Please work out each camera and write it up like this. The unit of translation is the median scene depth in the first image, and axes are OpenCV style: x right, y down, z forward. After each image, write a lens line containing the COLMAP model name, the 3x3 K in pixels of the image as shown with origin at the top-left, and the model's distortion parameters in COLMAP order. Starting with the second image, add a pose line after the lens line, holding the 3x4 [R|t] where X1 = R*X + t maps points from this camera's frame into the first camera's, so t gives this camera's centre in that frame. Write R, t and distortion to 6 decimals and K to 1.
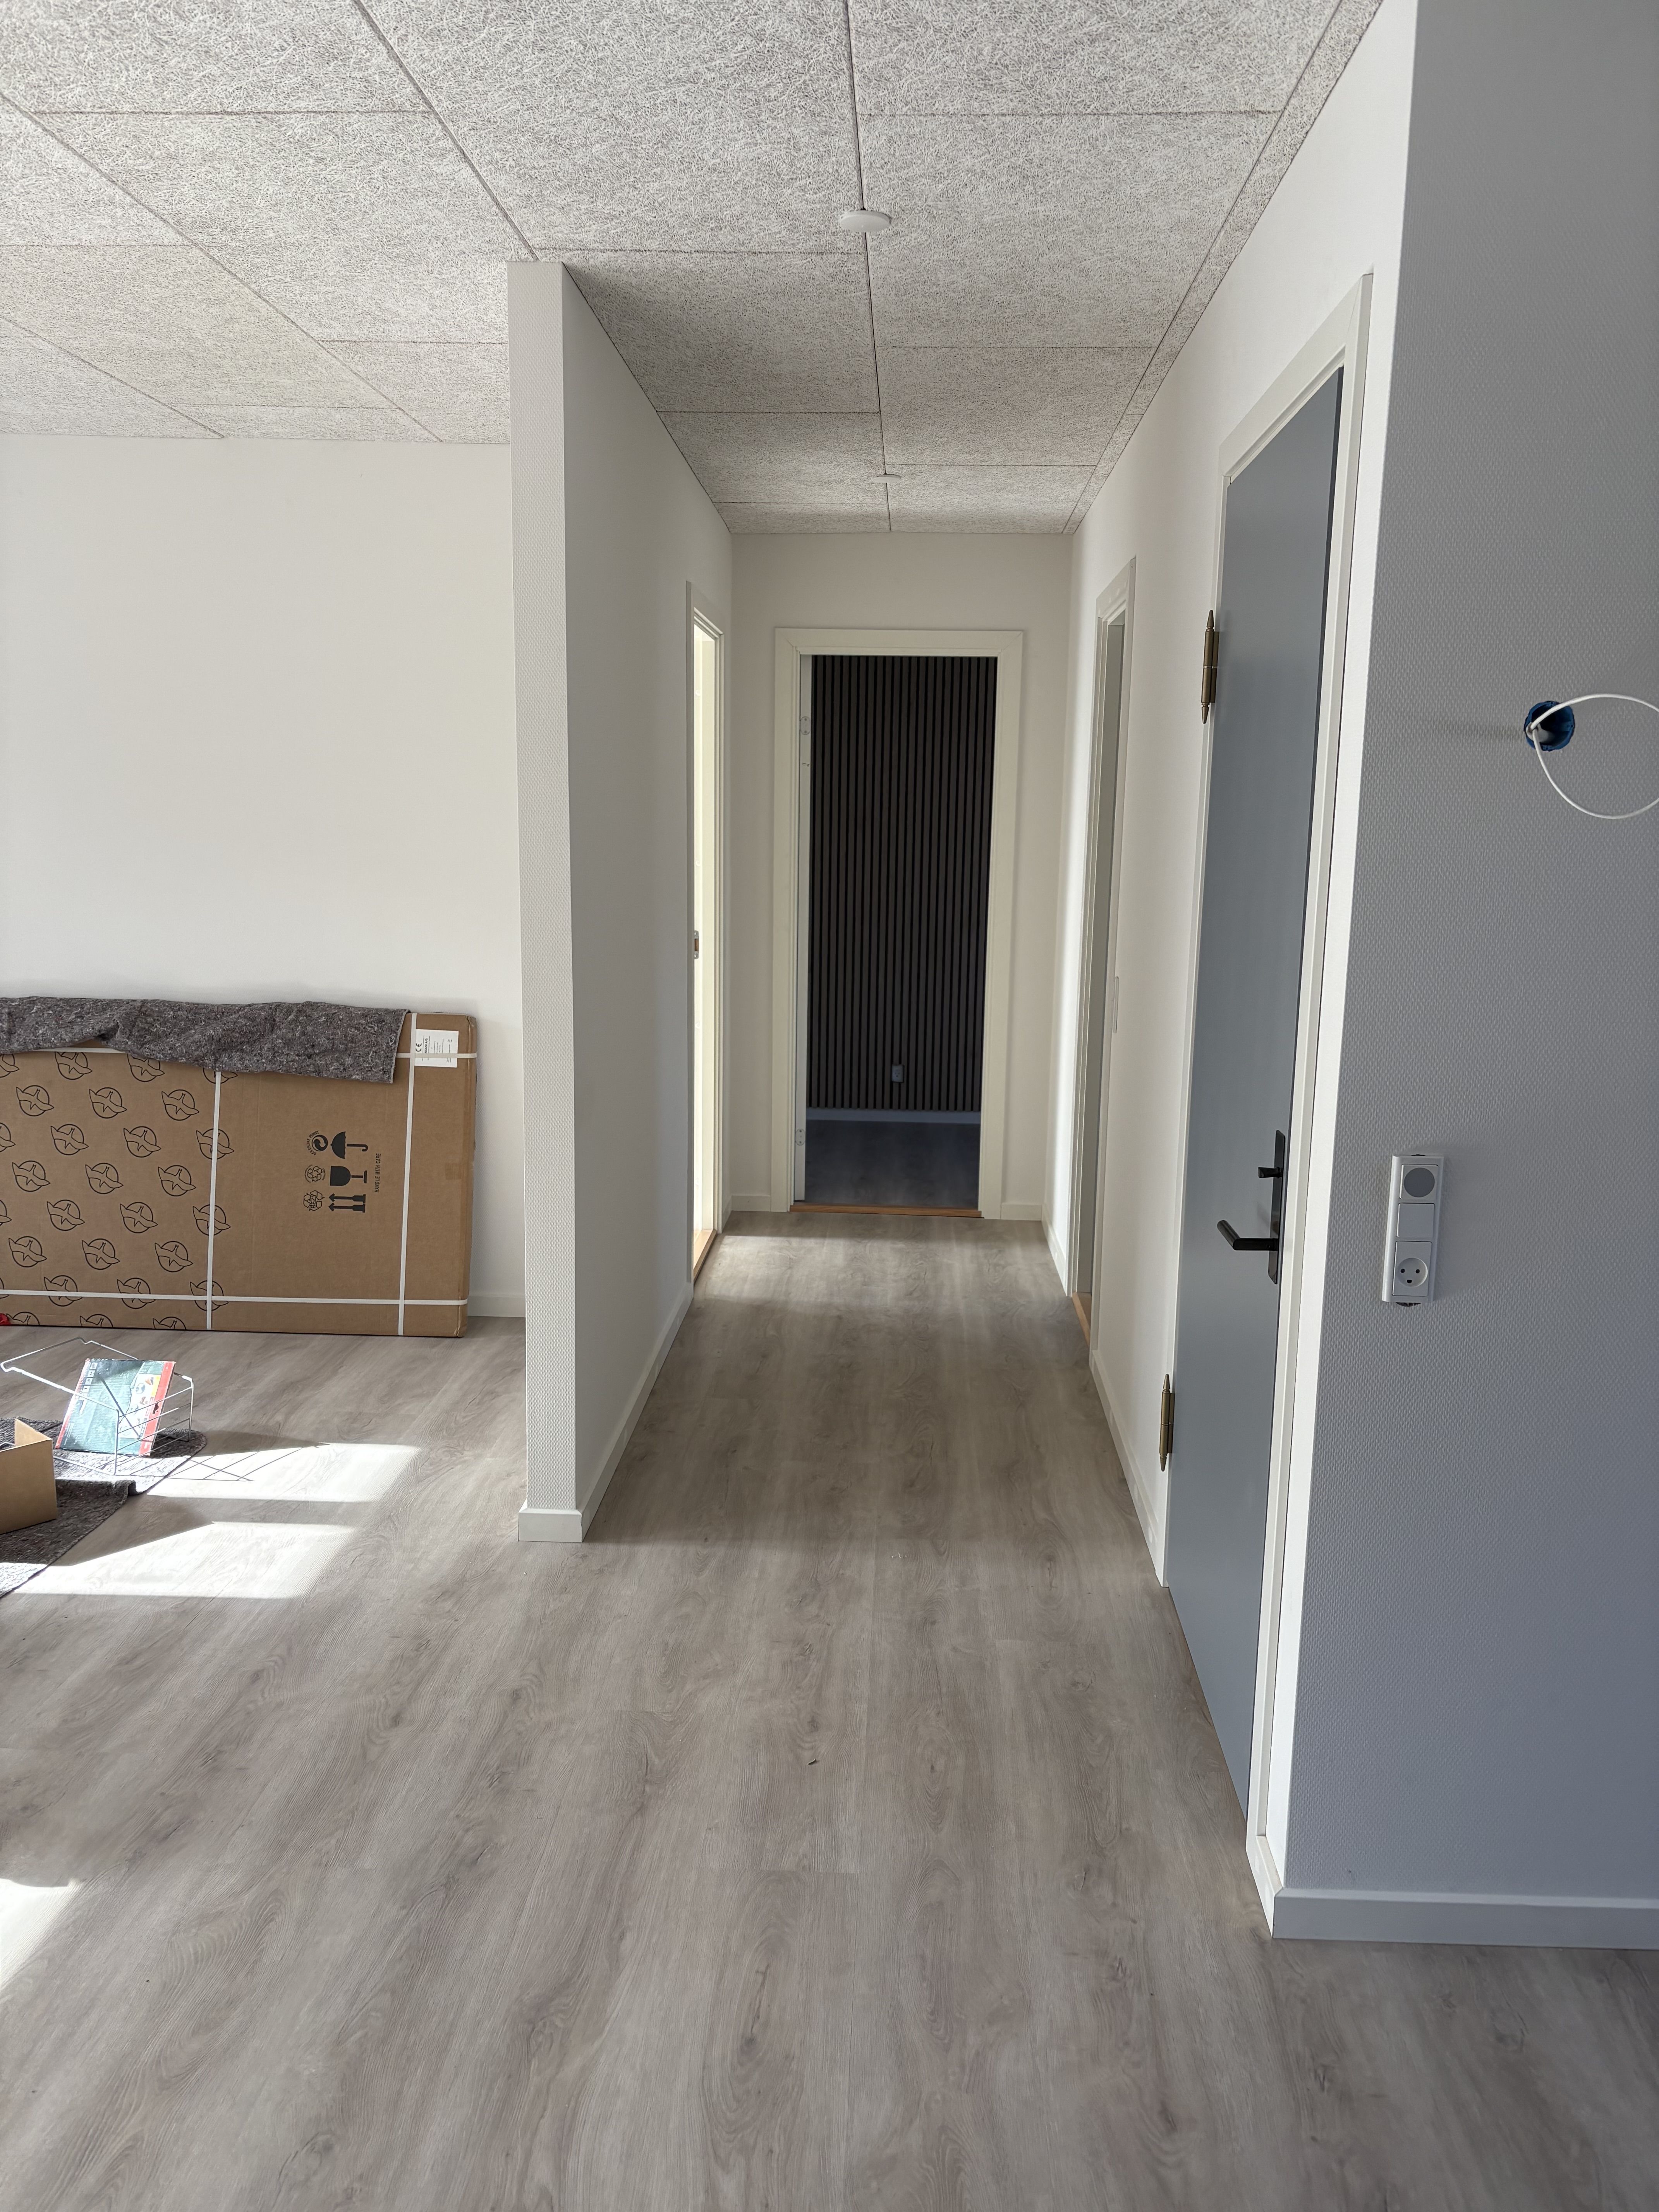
lens RADIAL K [[1676.5, 0, 829.5], [0, 1676.5, 1106.0], [0, 0, 1]] dist [0.052802, -0.044437]
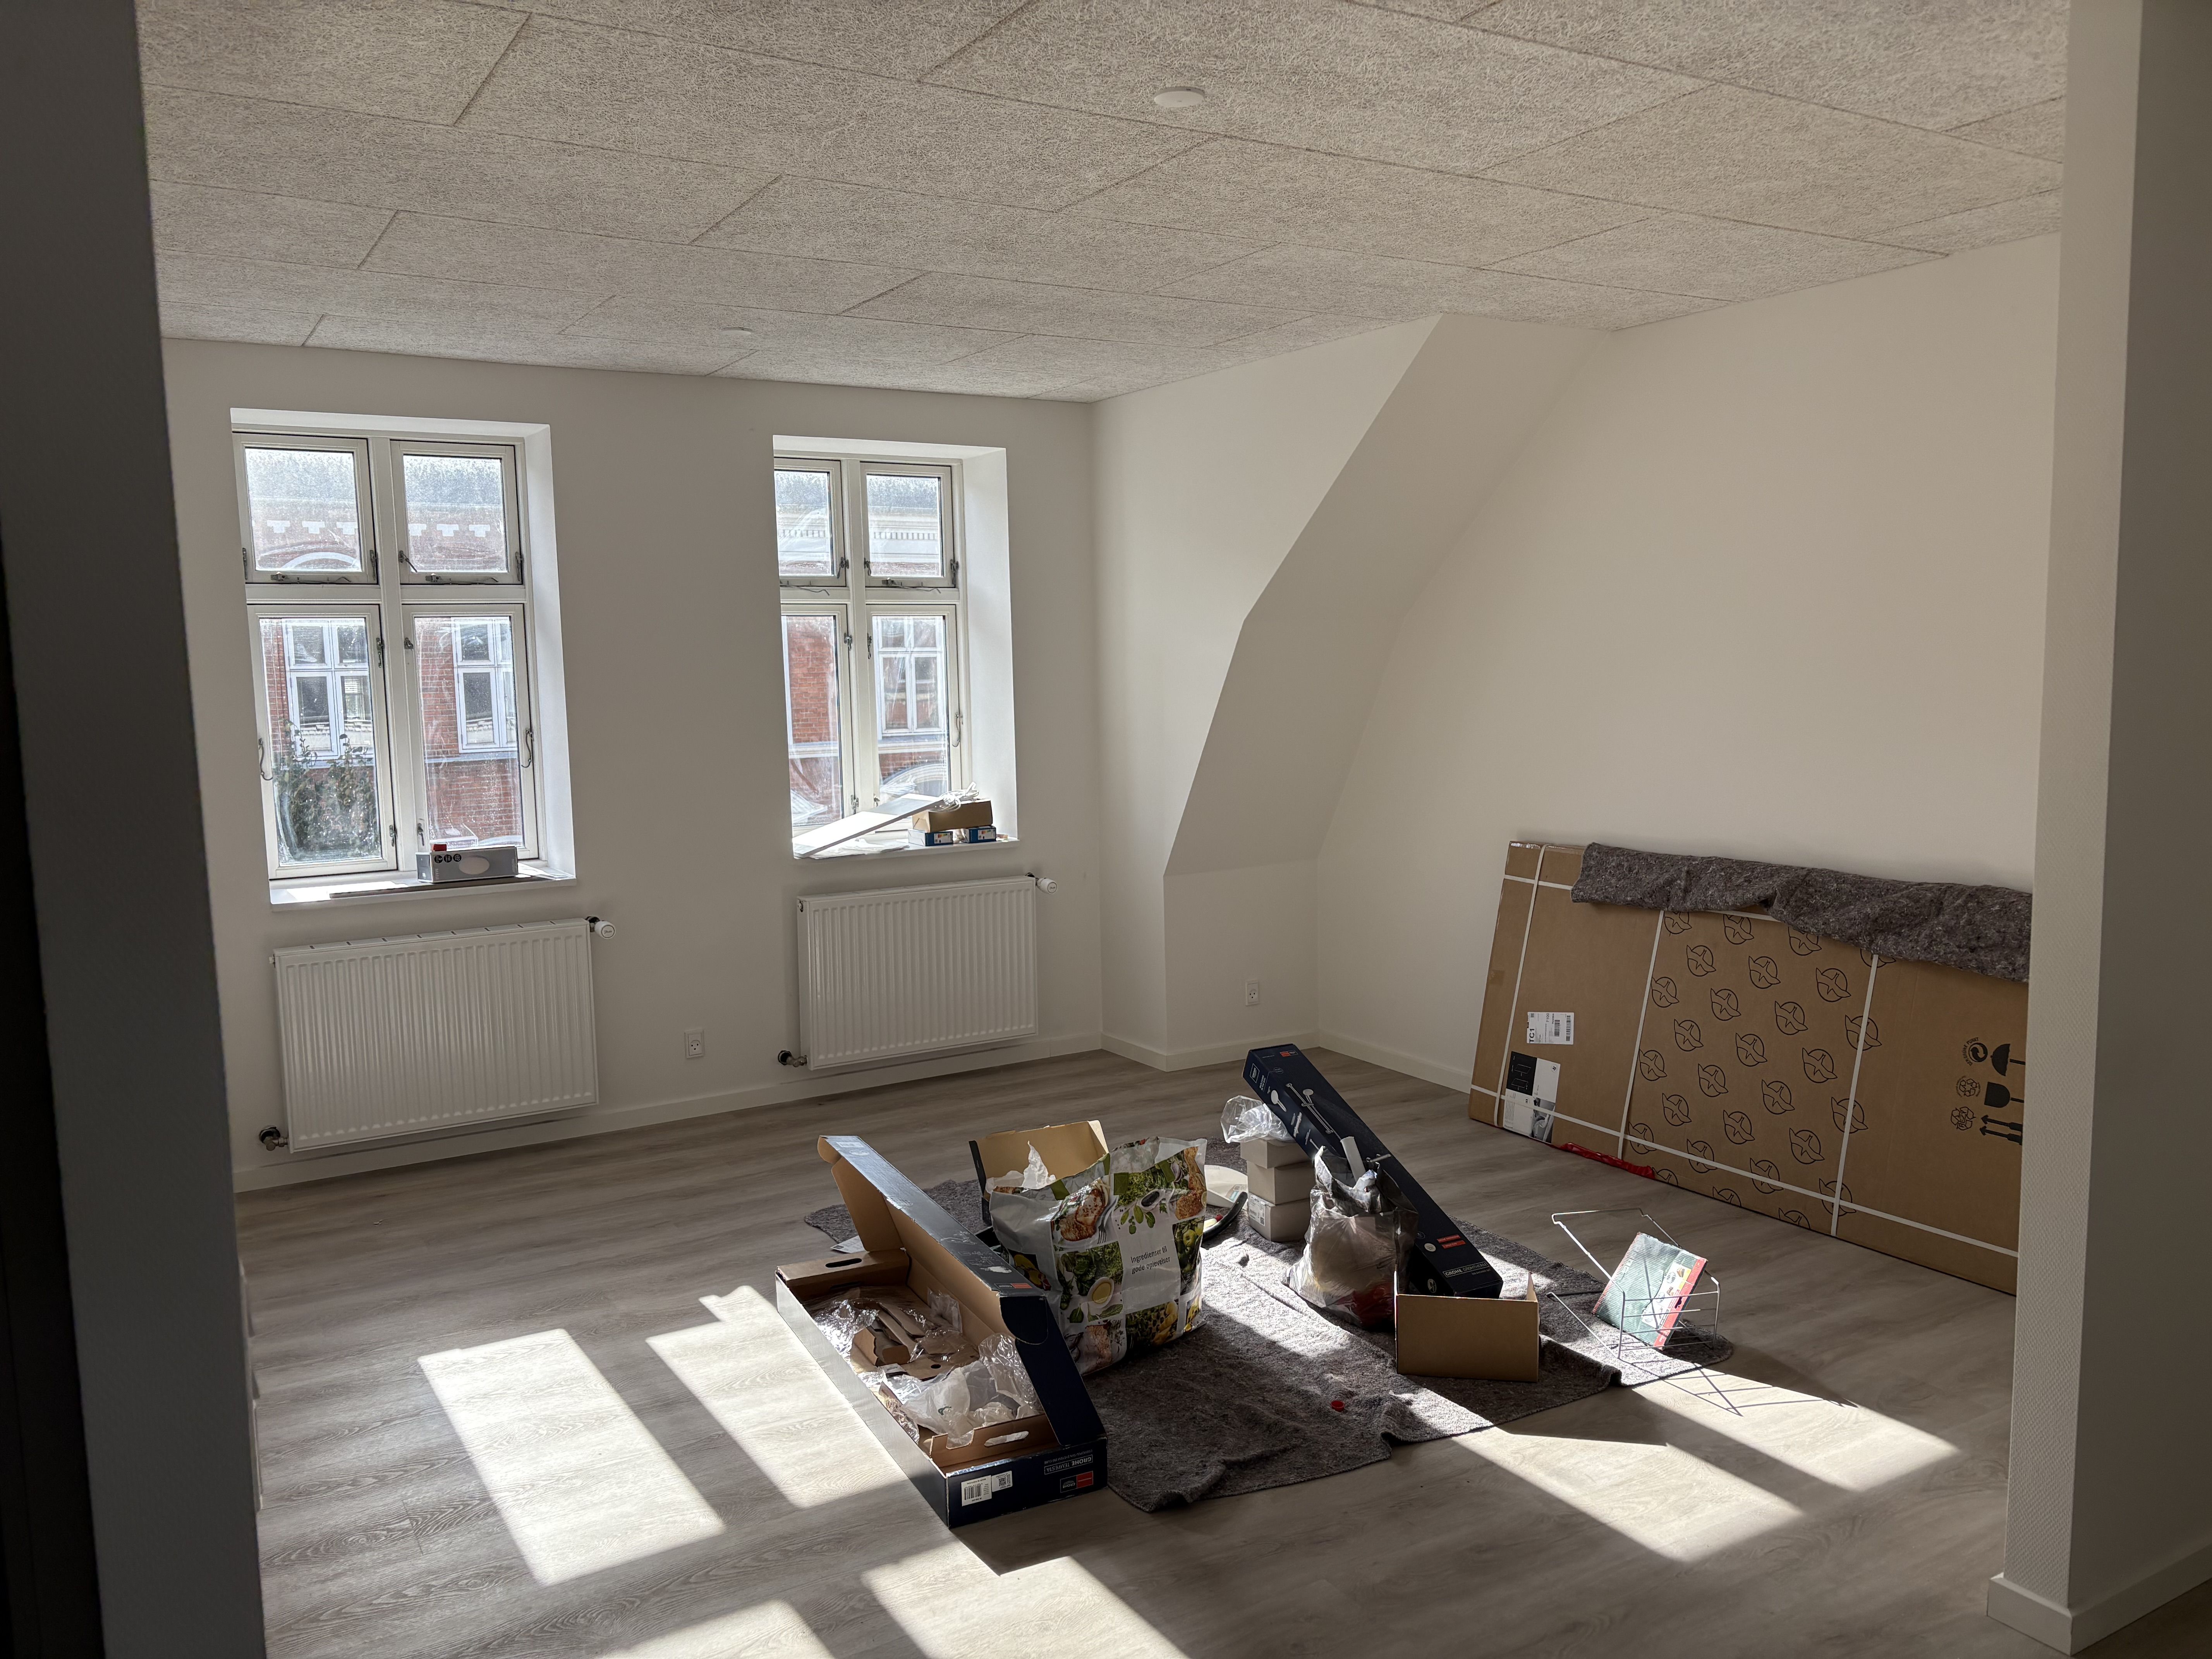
lens RADIAL K [[1676.5, 0, 1101.7], [0, 1676.5, 843.2], [0, 0, 1]] dist [0.052802, -0.044437]
pose [[0.559679, 0.067628, -0.825945, 0.149980], [-0.117690, 0.993049, 0.001561, -0.032307], [0.820310, 0.096332, 0.563748, 0.147532]]
